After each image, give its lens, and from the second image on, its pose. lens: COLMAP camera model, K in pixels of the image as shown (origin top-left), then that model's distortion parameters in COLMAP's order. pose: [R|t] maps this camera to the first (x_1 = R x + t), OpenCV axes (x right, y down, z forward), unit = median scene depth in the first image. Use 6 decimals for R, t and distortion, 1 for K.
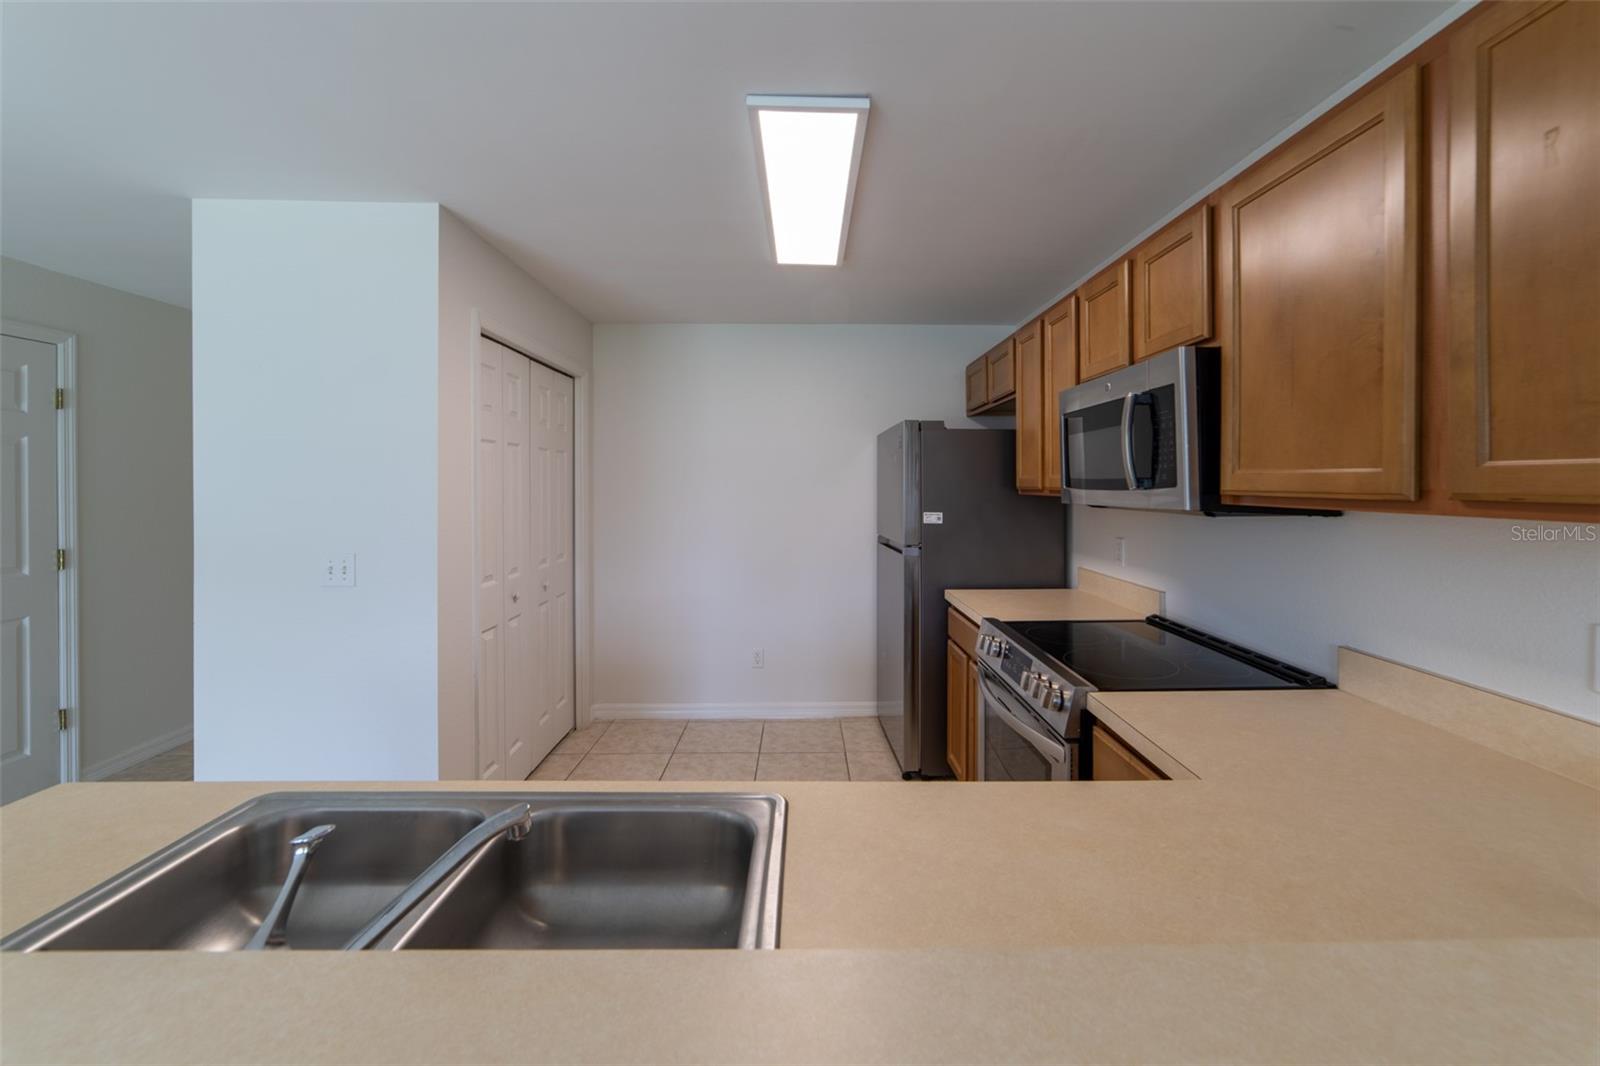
lens RADIAL K [[653.0, 0, 822.8], [0, 653.0, 485.6], [0, 0, 1]] dist [-0.003562, -0.000094]
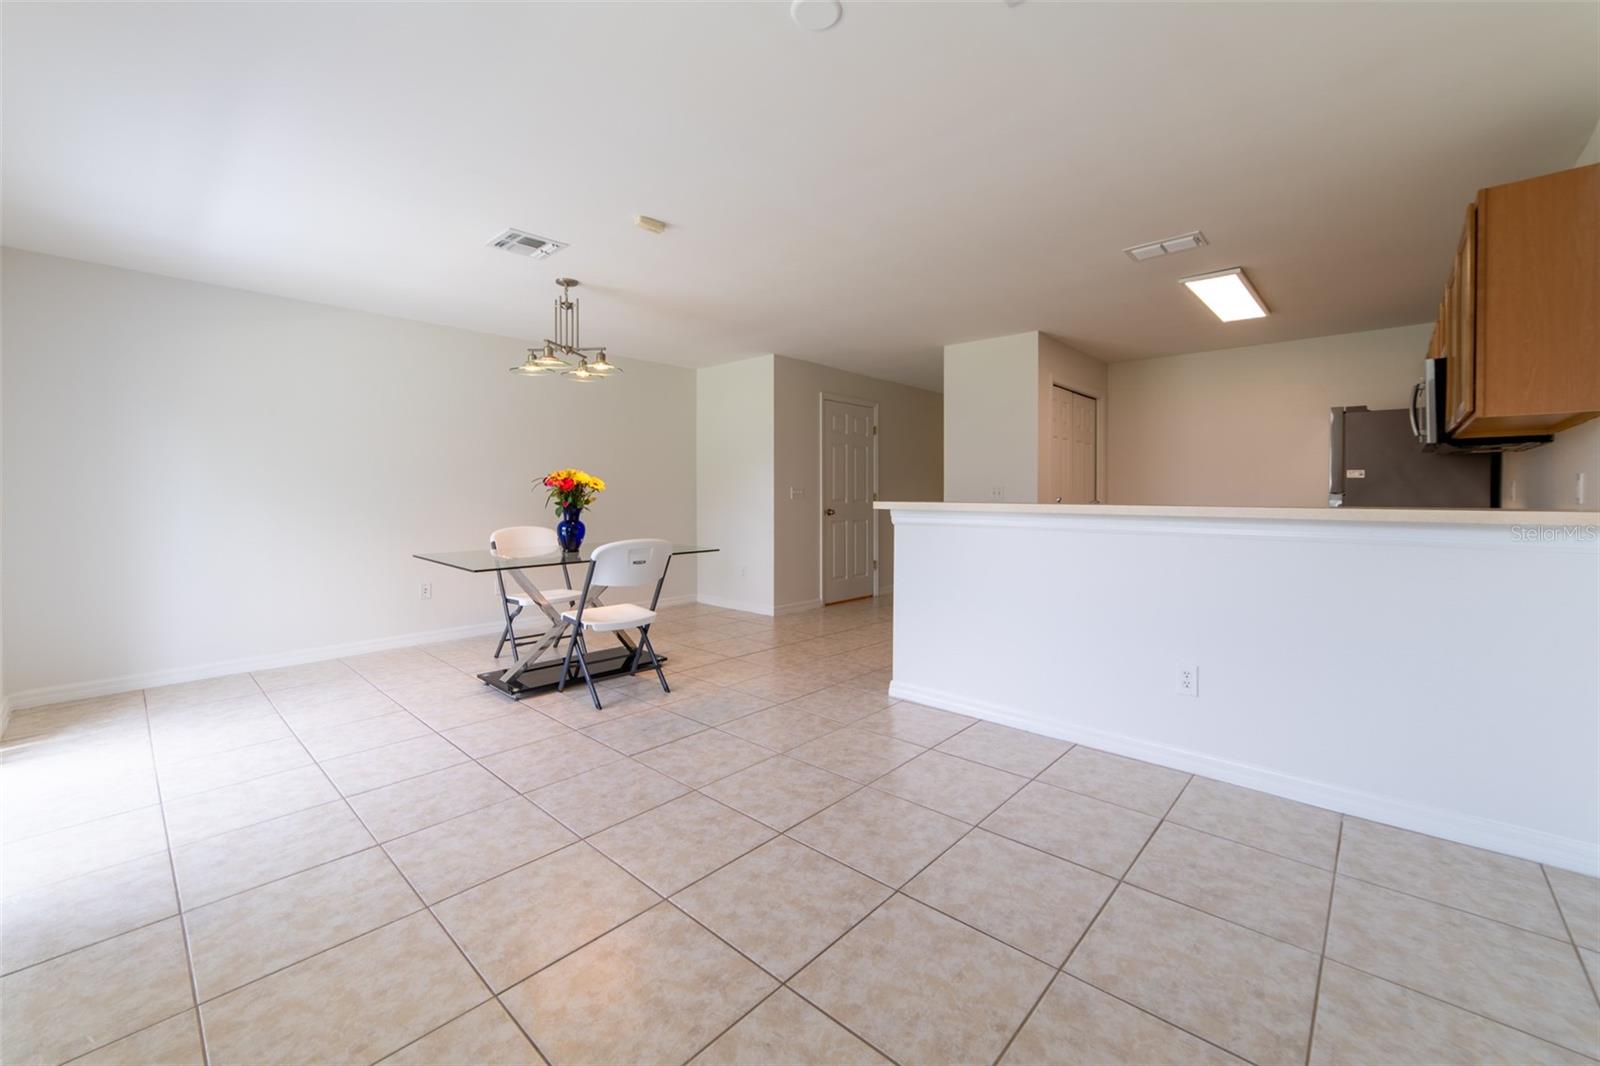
lens RADIAL K [[652.1, 0, 808.8], [0, 652.1, 497.8], [0, 0, 1]] dist [-0.013897, 0.008379]
pose [[0.725394, 0.004701, -0.688318, 0.352231], [-0.005085, 0.999986, 0.001471, 0.133977], [0.688315, 0.002433, 0.725408, -1.080911]]
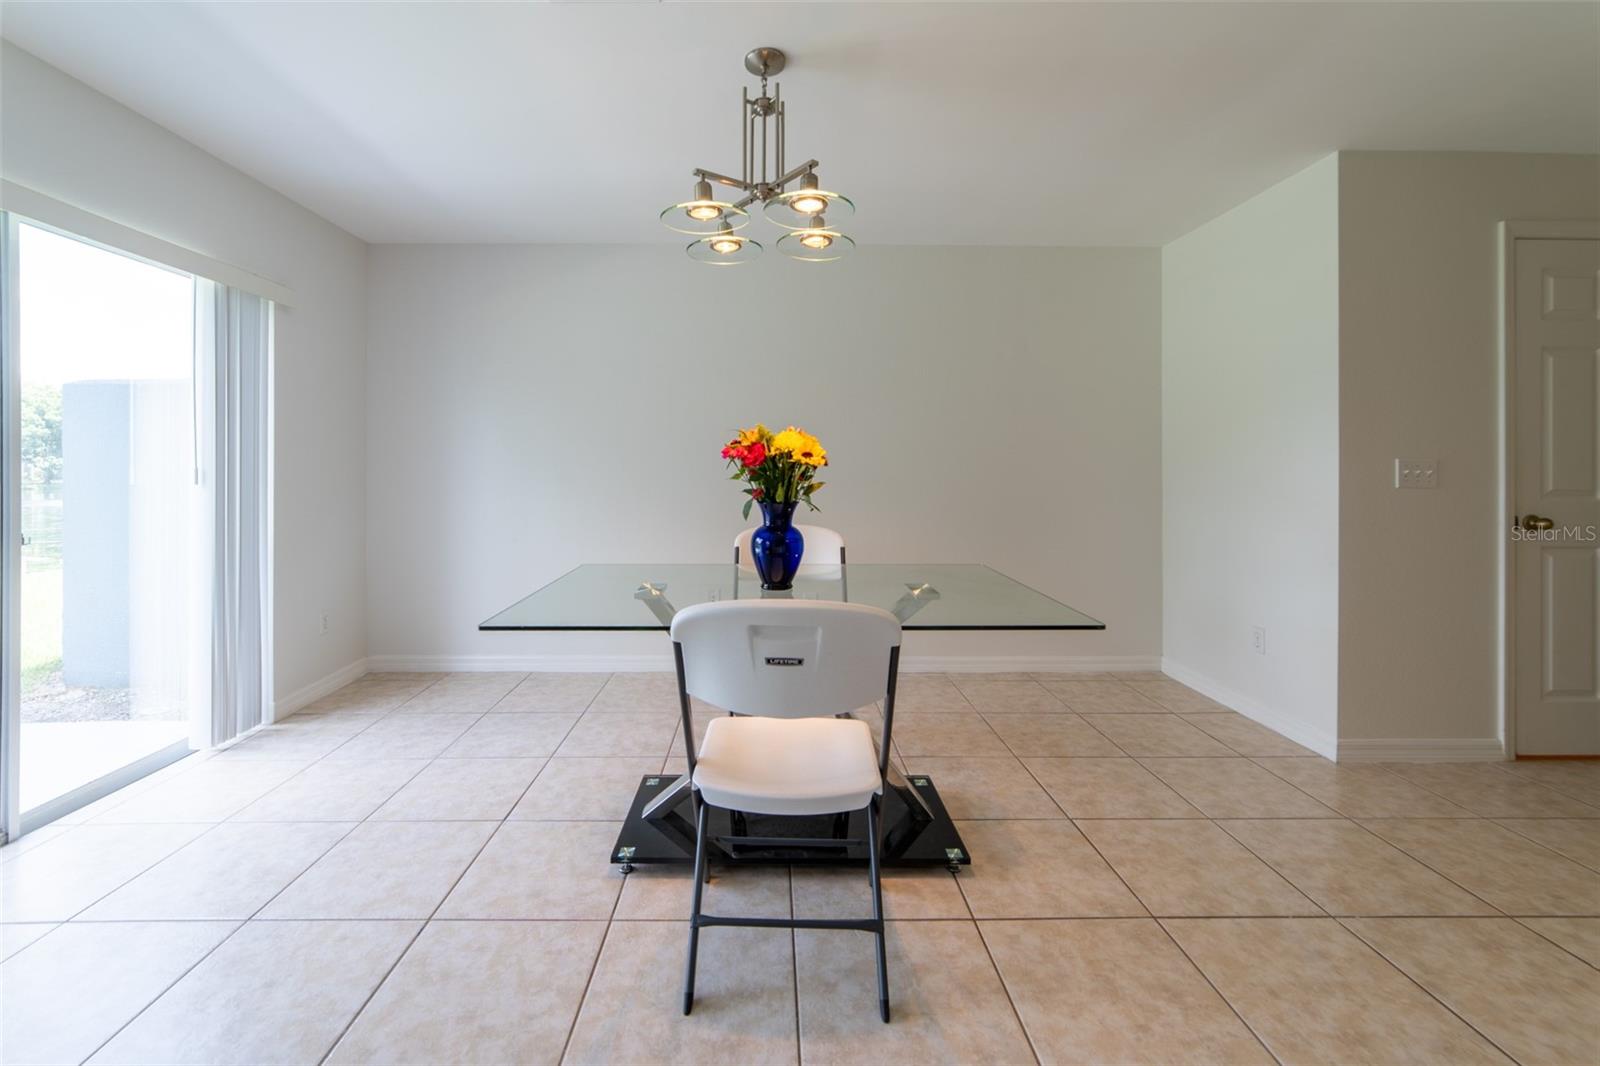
lens RADIAL K [[639.2, 0, 767.0], [0, 639.2, 469.9], [0, 0, 1]] dist [-0.017522, 0.000671]
pose [[-0.025404, 0.000420, -0.999677, -0.374601], [-0.009842, 0.999951, 0.000670, 0.123945], [0.999629, 0.009856, -0.025398, -0.310076]]
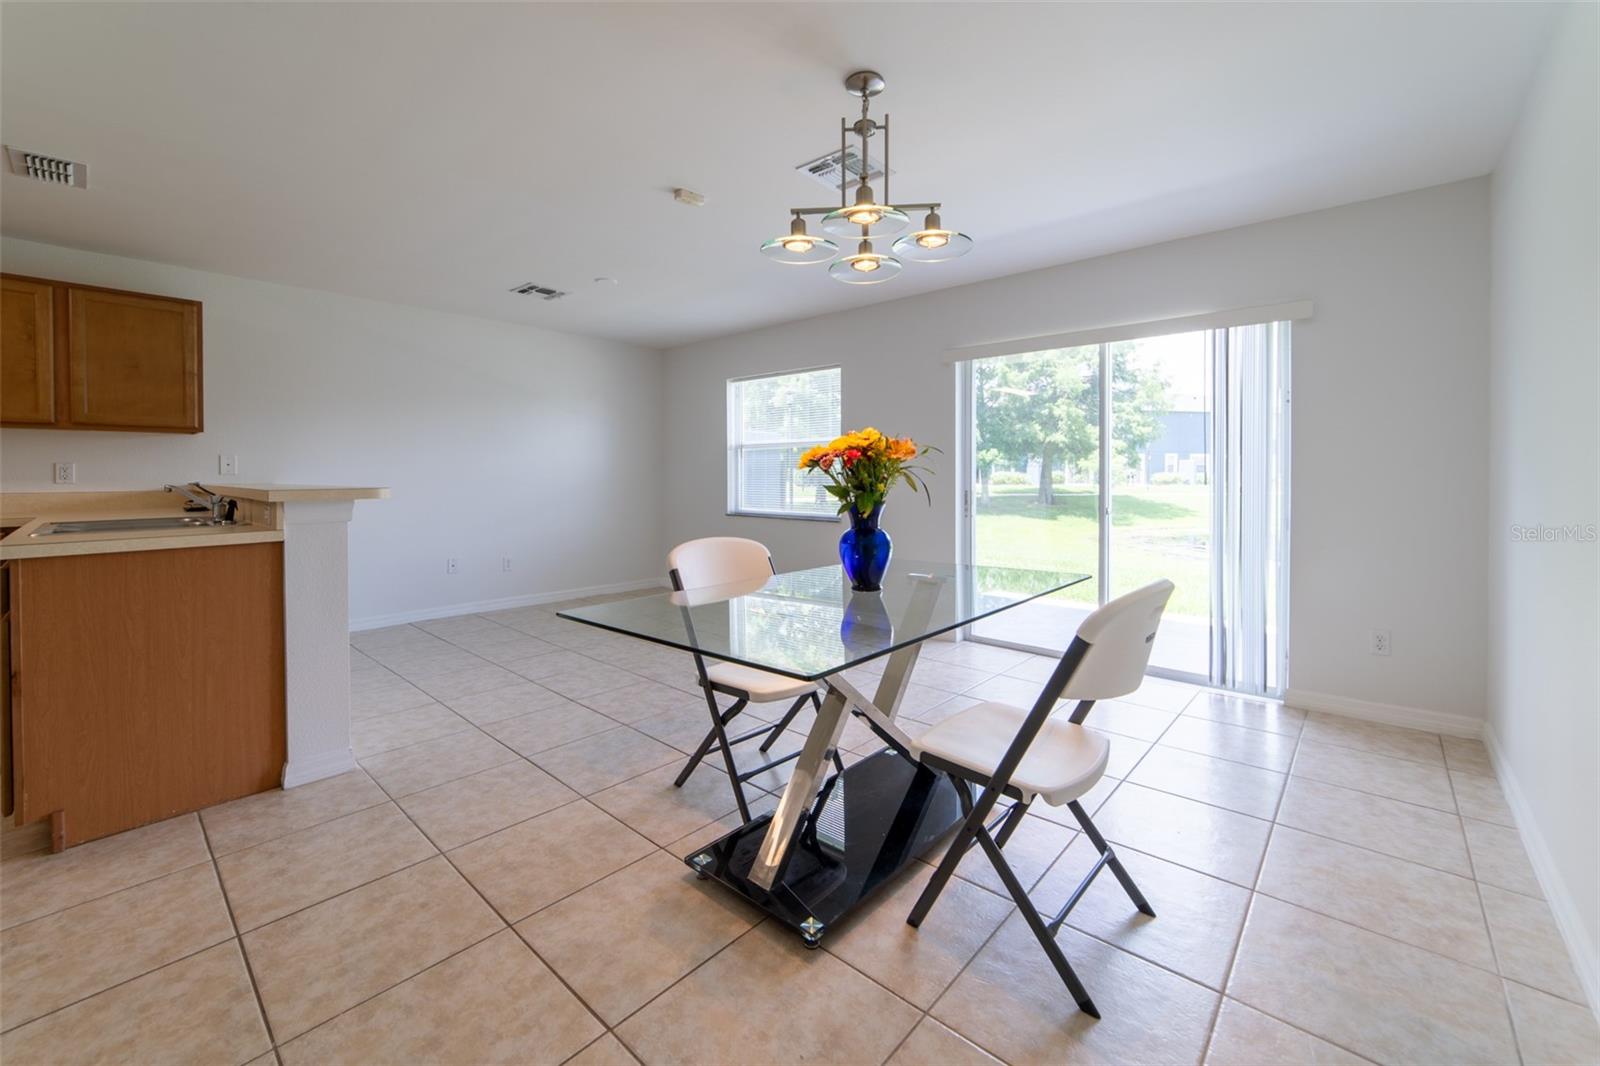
lens RADIAL K [[647.1, 0, 799.0], [0, 647.1, 477.3], [0, 0, 1]] dist [-0.007479, 0.000033]
pose [[-0.725848, -0.004082, 0.687843, -1.691416], [0.004185, 0.999938, 0.010350, 0.122052], [-0.687843, 0.010392, -0.725785, 0.343610]]
